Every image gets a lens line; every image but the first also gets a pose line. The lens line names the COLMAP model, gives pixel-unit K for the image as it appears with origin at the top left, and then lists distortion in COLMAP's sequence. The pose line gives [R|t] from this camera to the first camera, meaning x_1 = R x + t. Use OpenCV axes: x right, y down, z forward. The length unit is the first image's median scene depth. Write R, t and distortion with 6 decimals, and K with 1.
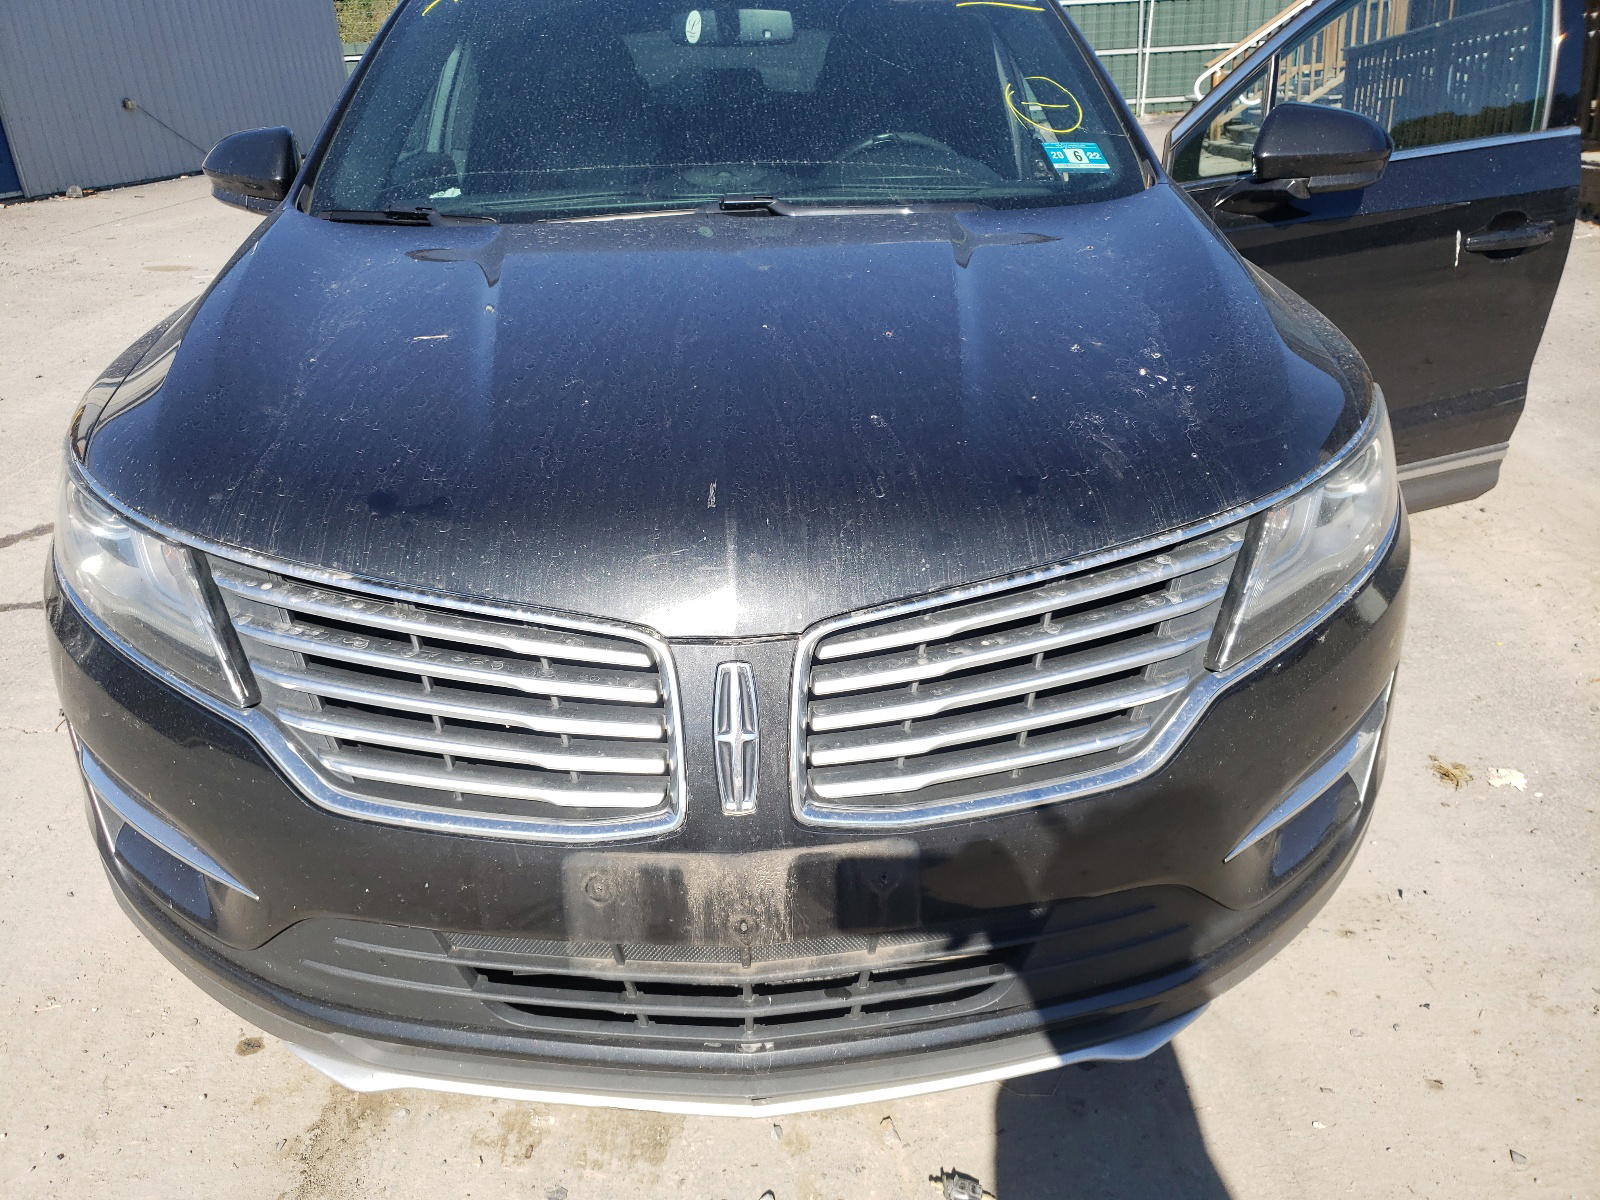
lens RADIAL K [[1303.0, 0, 800.0], [0, 1303.0, 600.0], [0, 0, 1]] dist [0.008069, 0.012893]
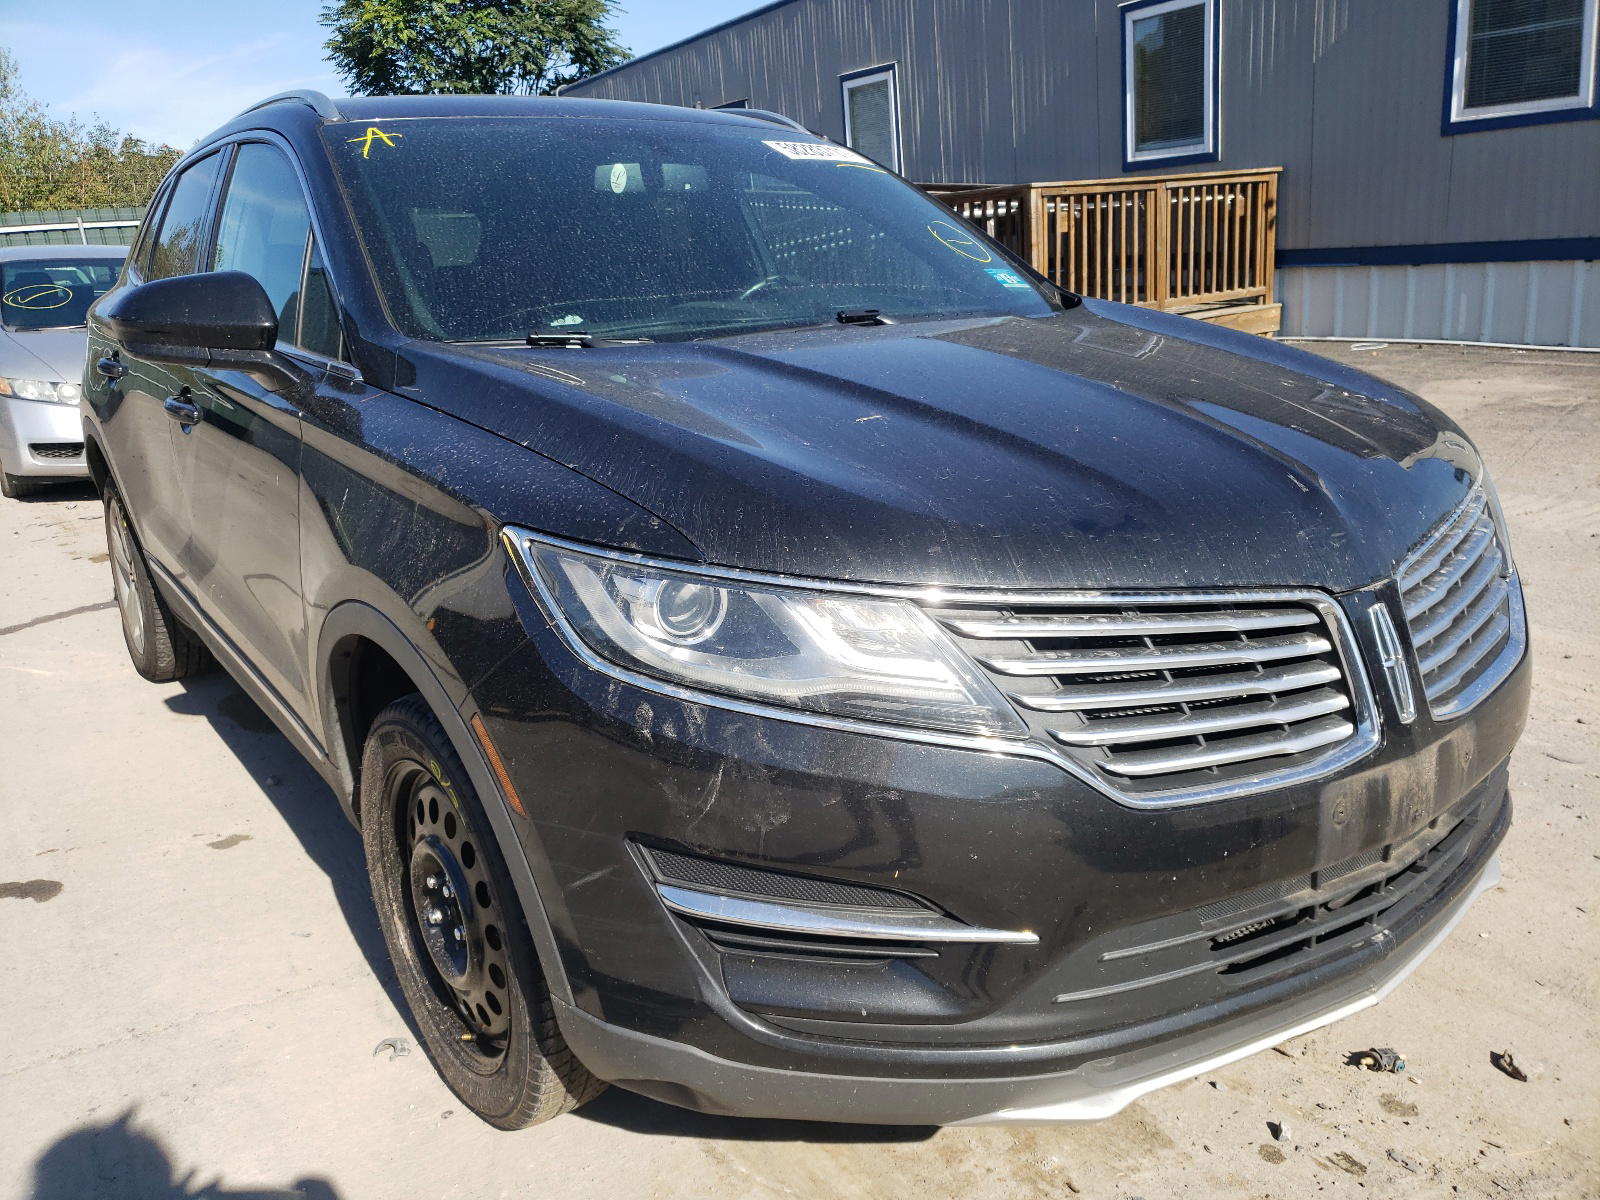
lens RADIAL K [[1303.0, 0, 800.0], [0, 1303.0, 600.0], [0, 0, 1]] dist [0.008069, 0.012893]
pose [[0.842466, -0.158690, 0.514847, -1.124515], [0.232103, 0.969310, -0.081031, 0.017741], [-0.486188, 0.187763, 0.853444, 0.193633]]
